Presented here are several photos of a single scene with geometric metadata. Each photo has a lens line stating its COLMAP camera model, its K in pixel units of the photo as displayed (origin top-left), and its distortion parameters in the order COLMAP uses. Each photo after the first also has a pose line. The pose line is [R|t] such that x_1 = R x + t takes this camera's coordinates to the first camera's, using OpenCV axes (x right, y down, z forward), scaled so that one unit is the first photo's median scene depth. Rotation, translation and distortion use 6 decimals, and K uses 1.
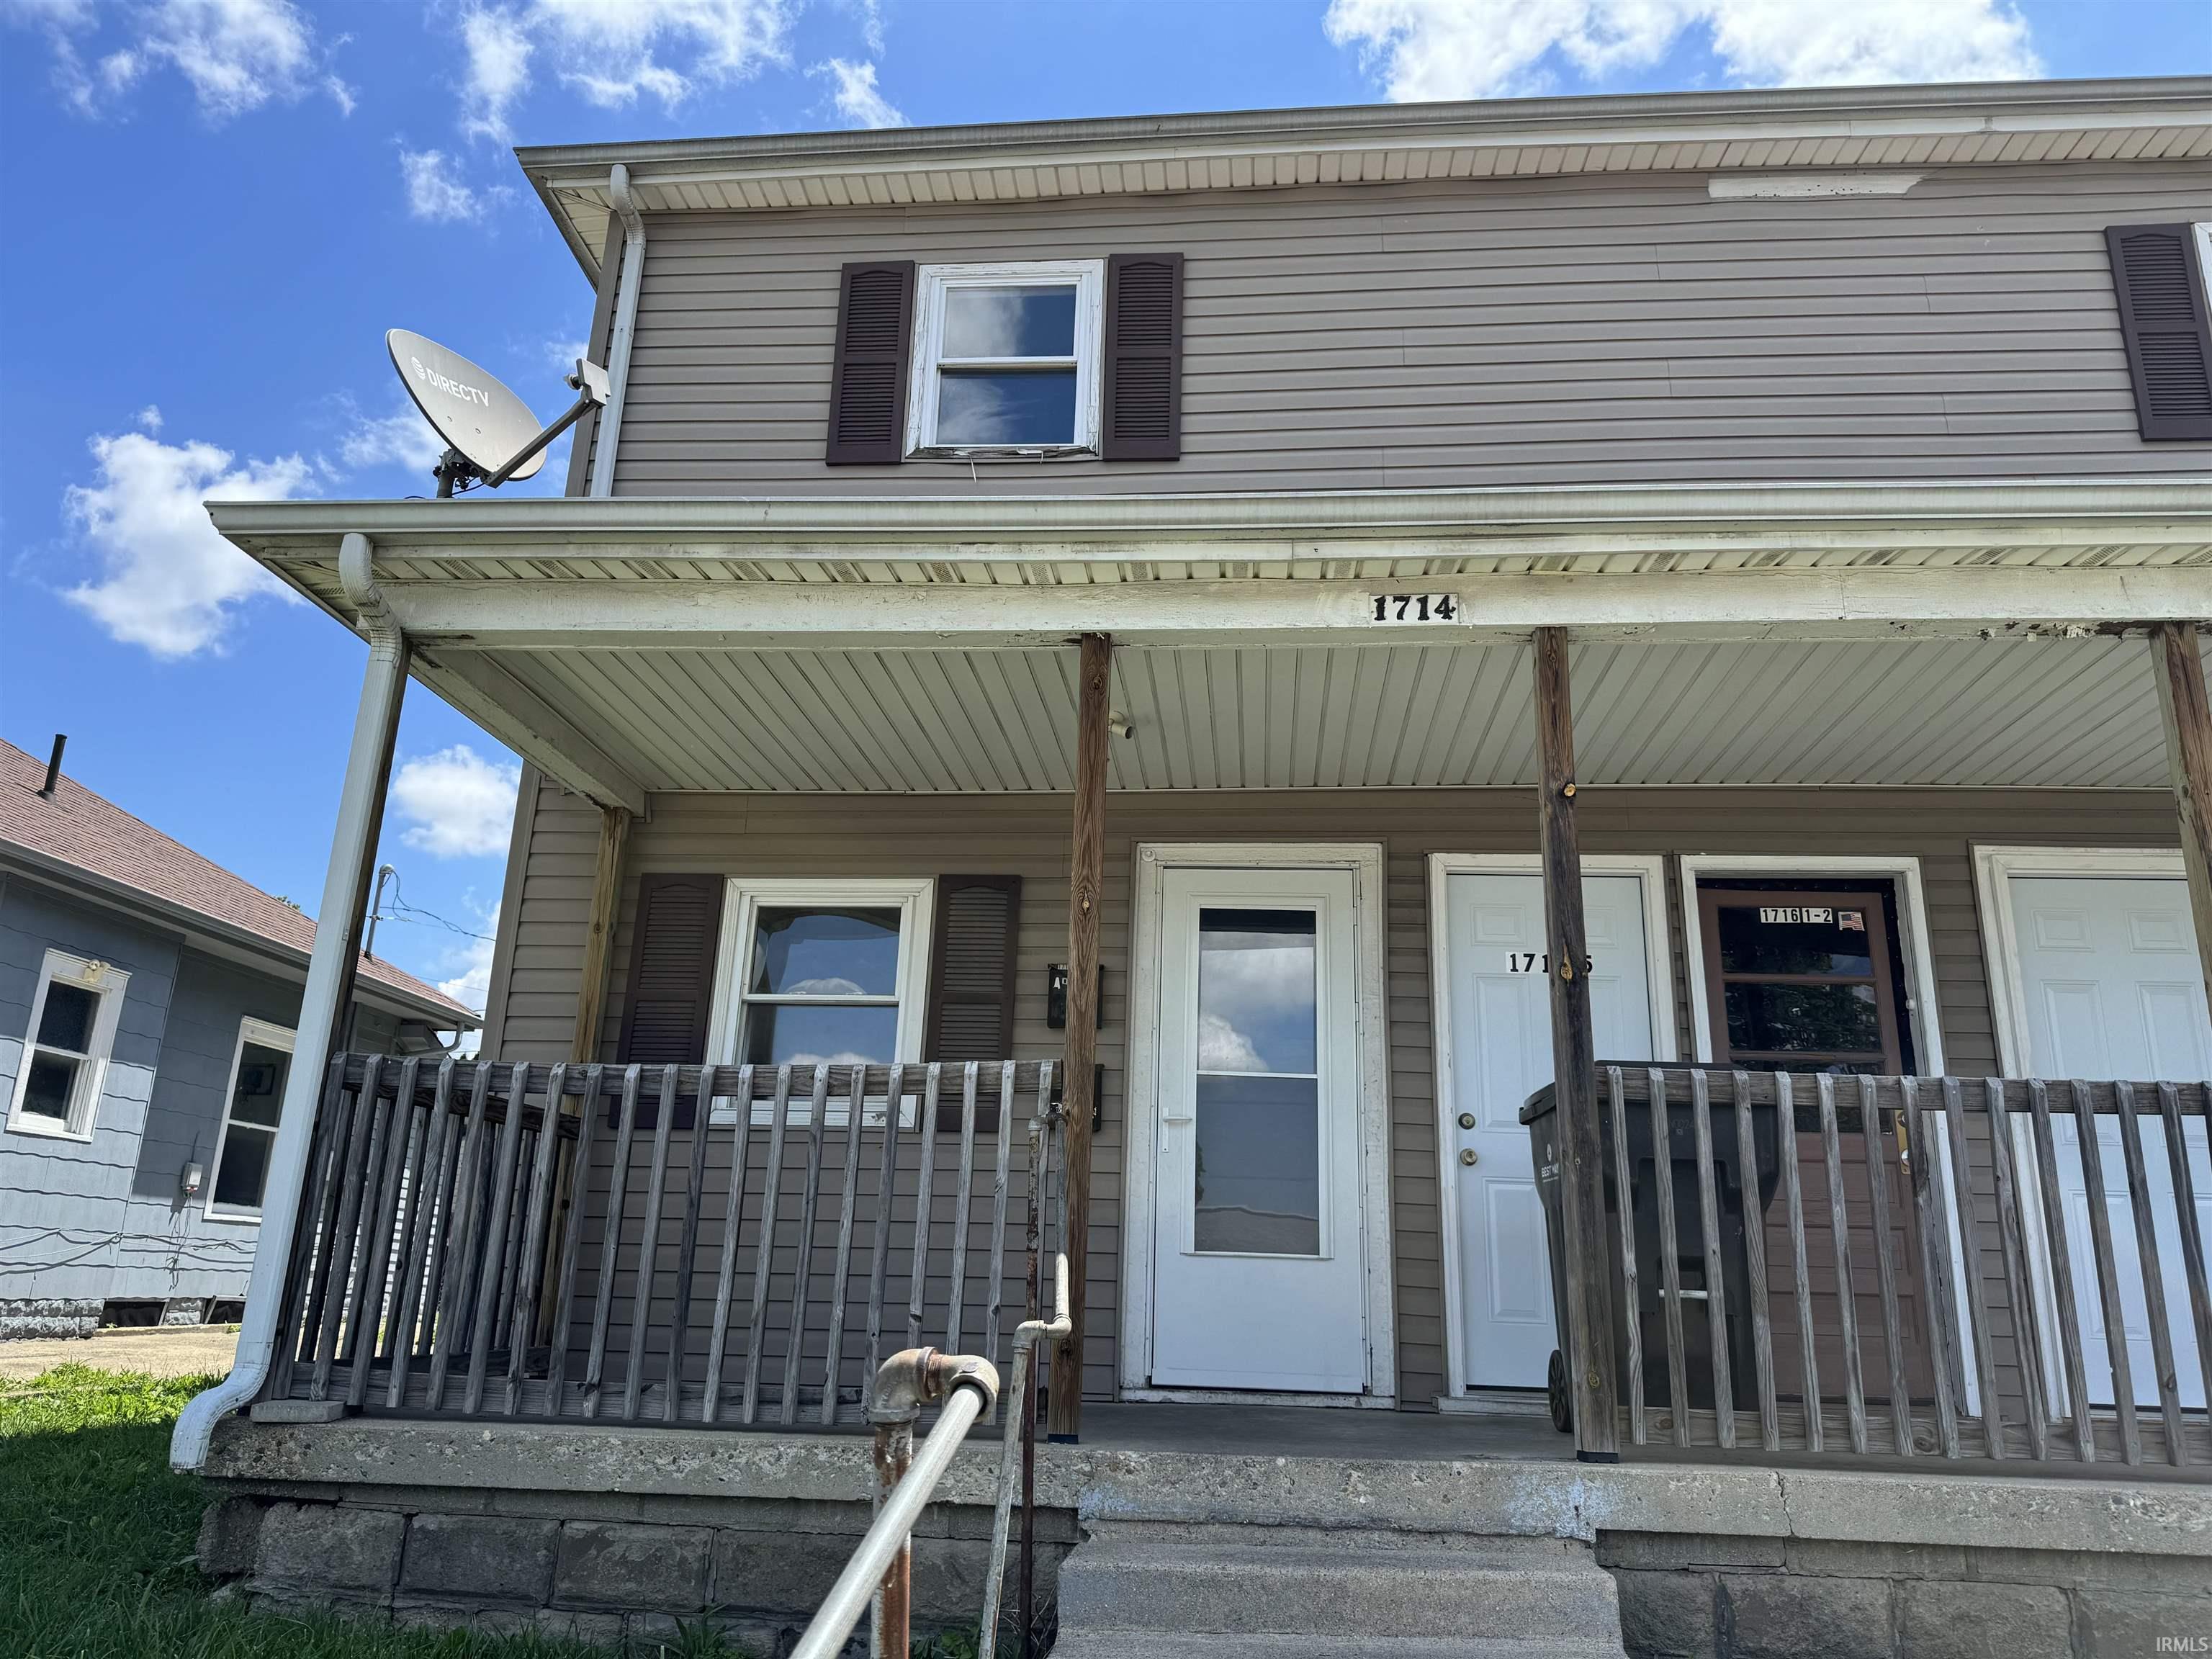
lens RADIAL K [[1559.0, 0, 1116.6], [0, 1559.0, 831.7], [0, 0, 1]] dist [0.056550, -0.085940]
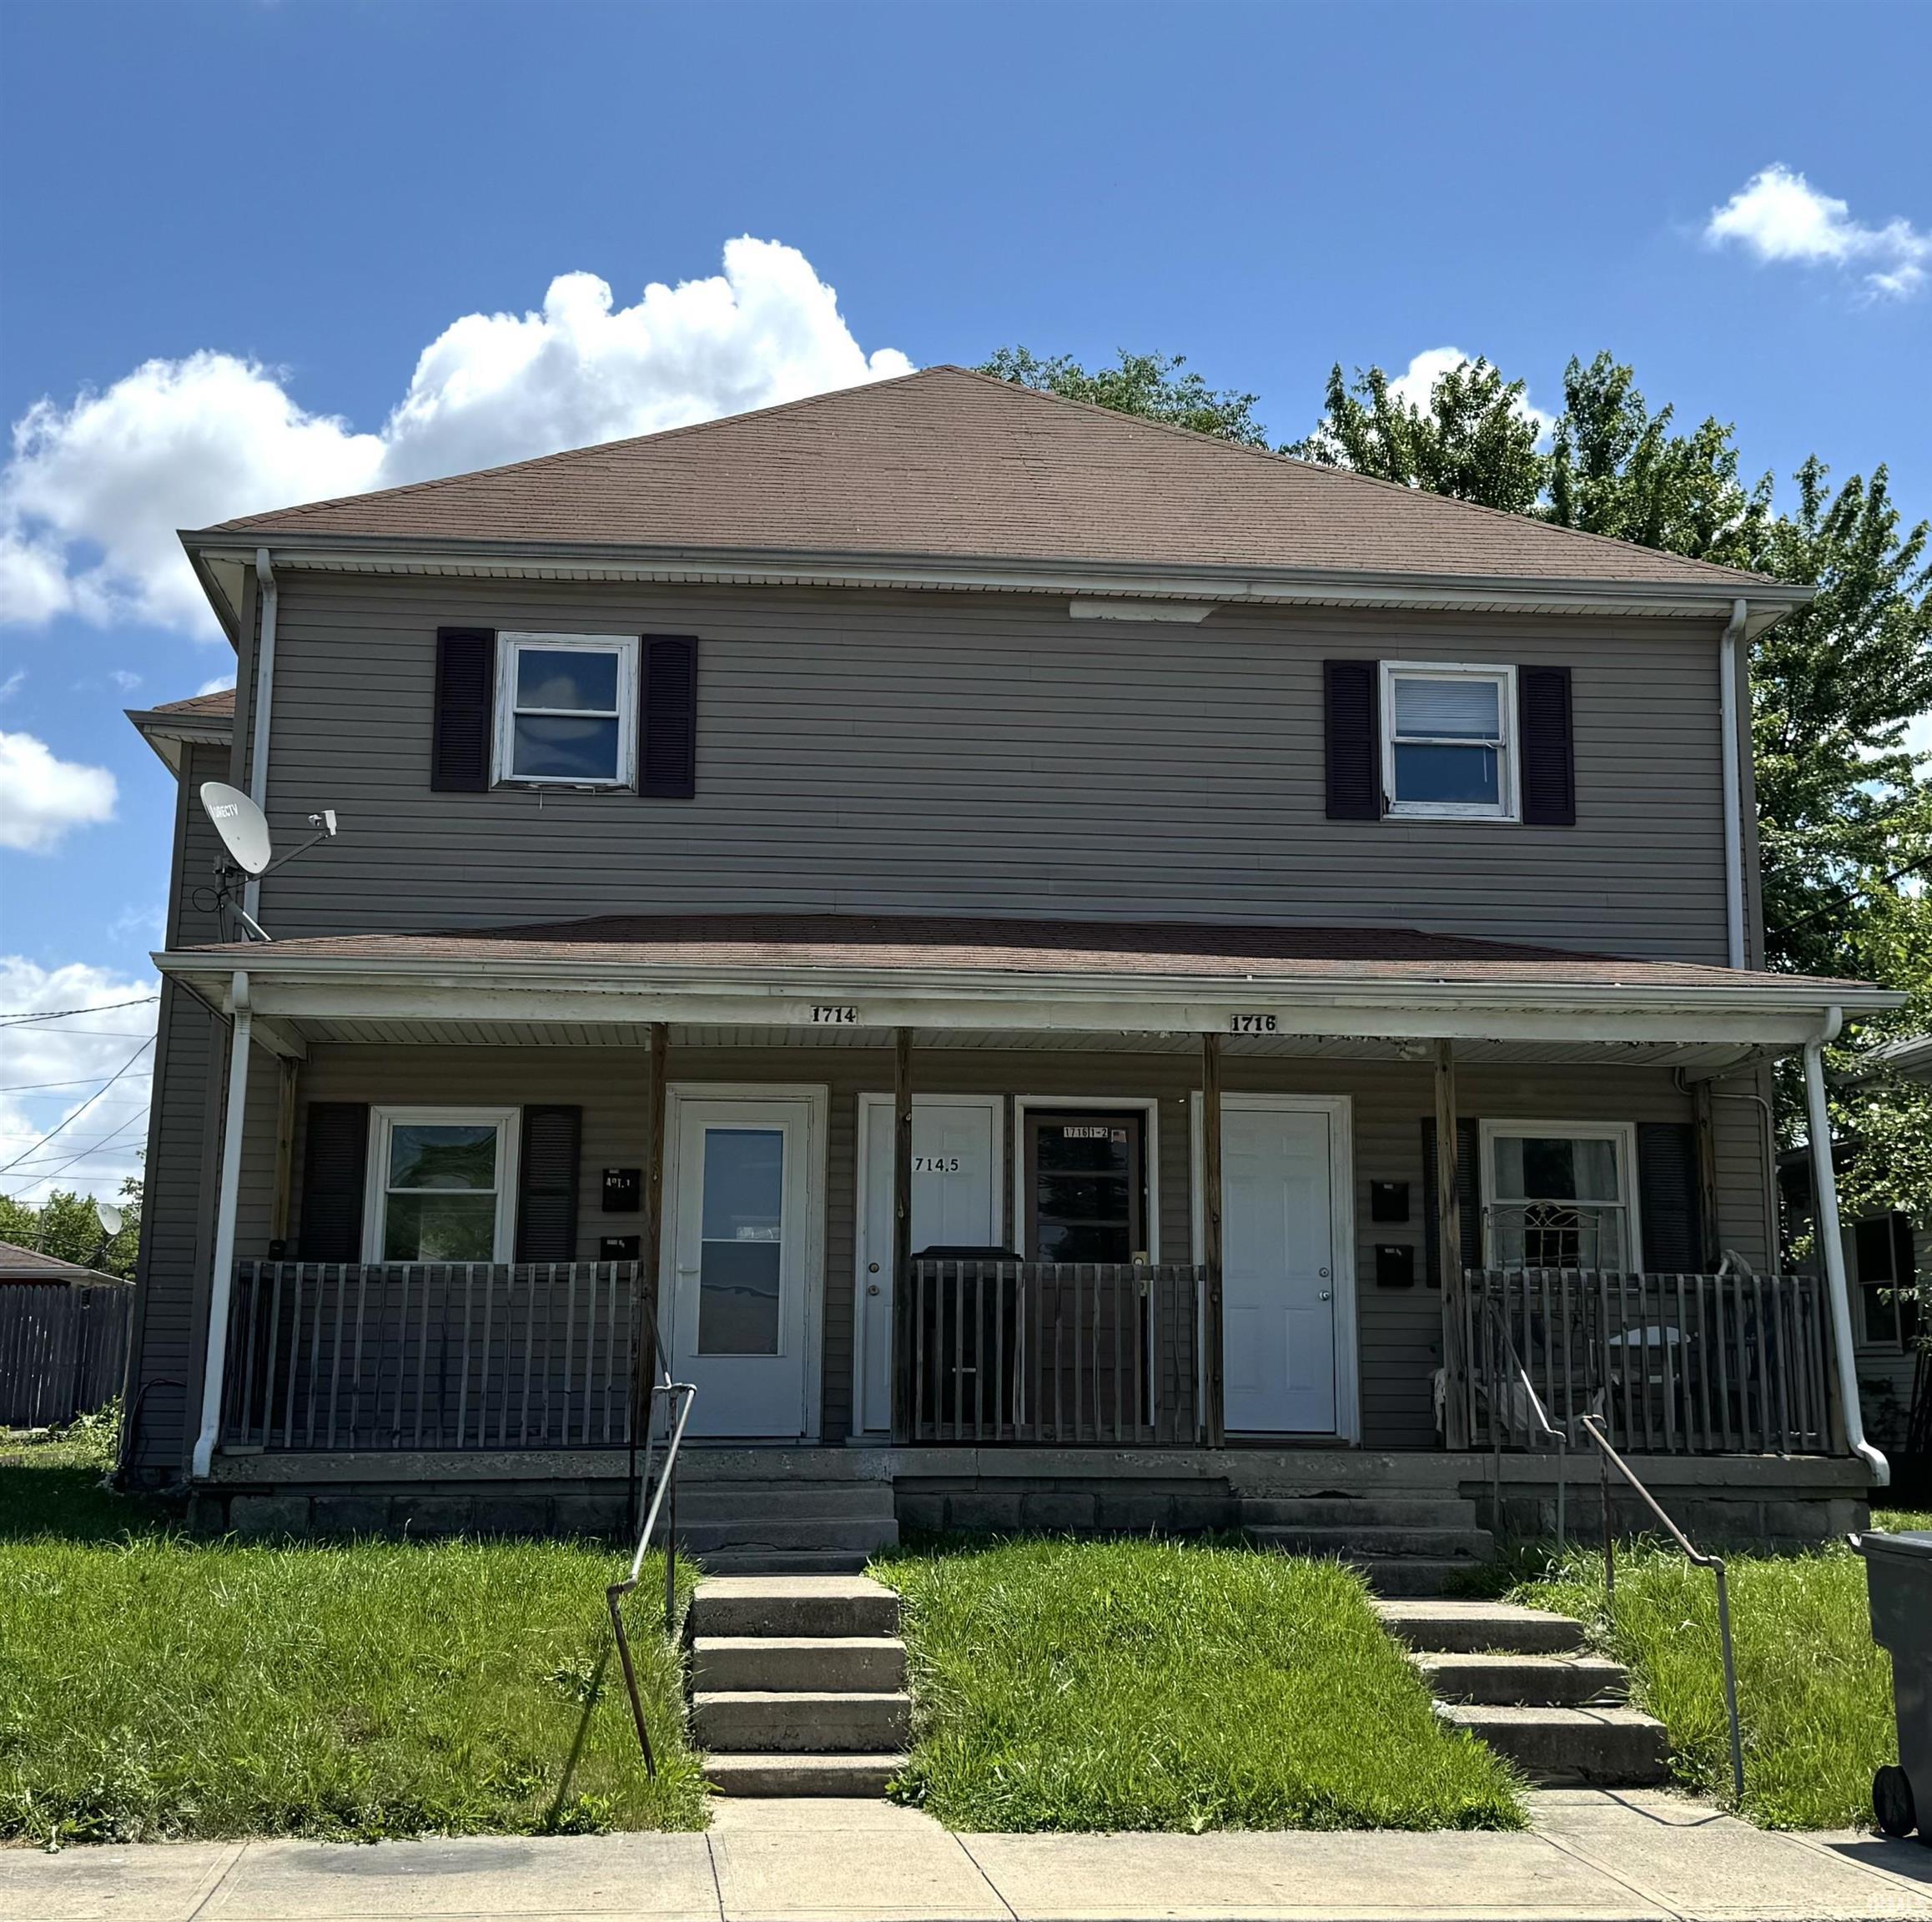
lens RADIAL K [[2683.8, 0, 1010.5], [0, 2683.8, 849.6], [0, 0, 1]] dist [0.088817, -0.041424]
pose [[0.980687, 0.013687, 0.195103, -0.169364], [-0.030034, 0.996255, 0.081079, -0.444915], [-0.193262, -0.085373, 0.977426, -1.589398]]
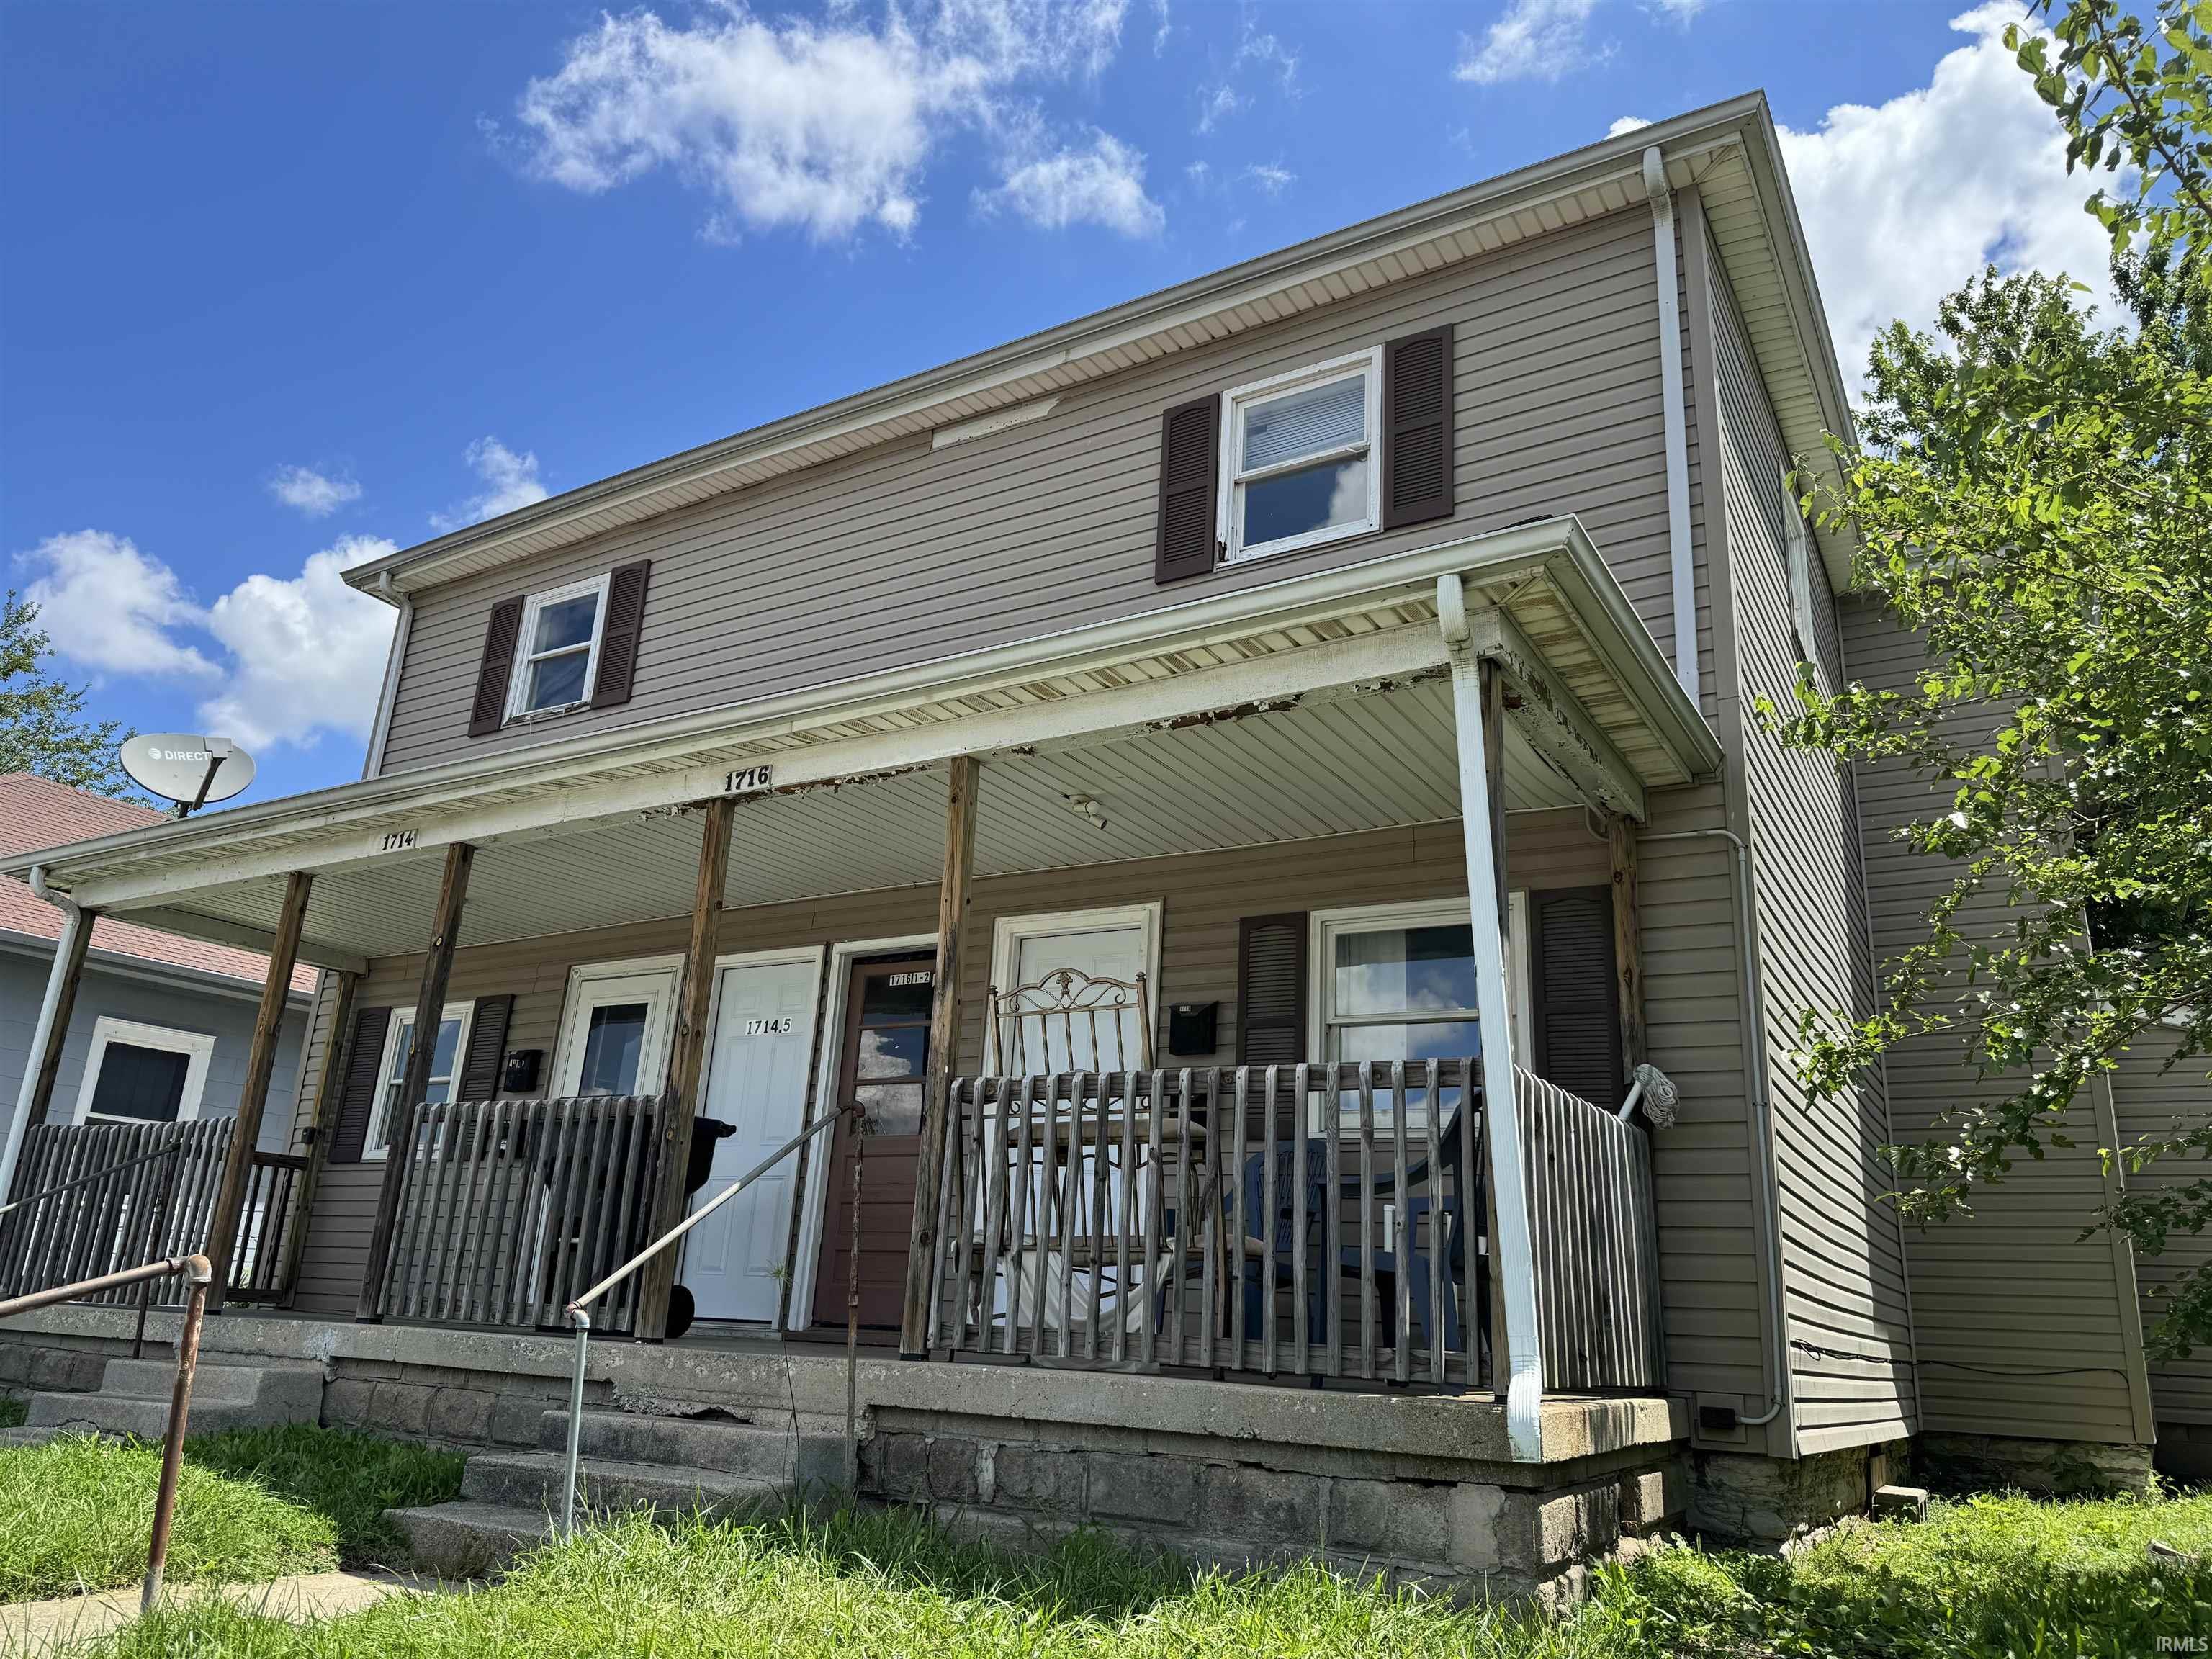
lens RADIAL K [[1547.7, 0, 1097.0], [0, 1547.7, 822.4], [0, 0, 1]] dist [0.077951, -0.118032]
pose [[0.897293, -0.125333, -0.423269, 1.183498], [0.106955, 0.992004, -0.067004, 0.025806], [0.428282, 0.014852, 0.903523, -0.169825]]
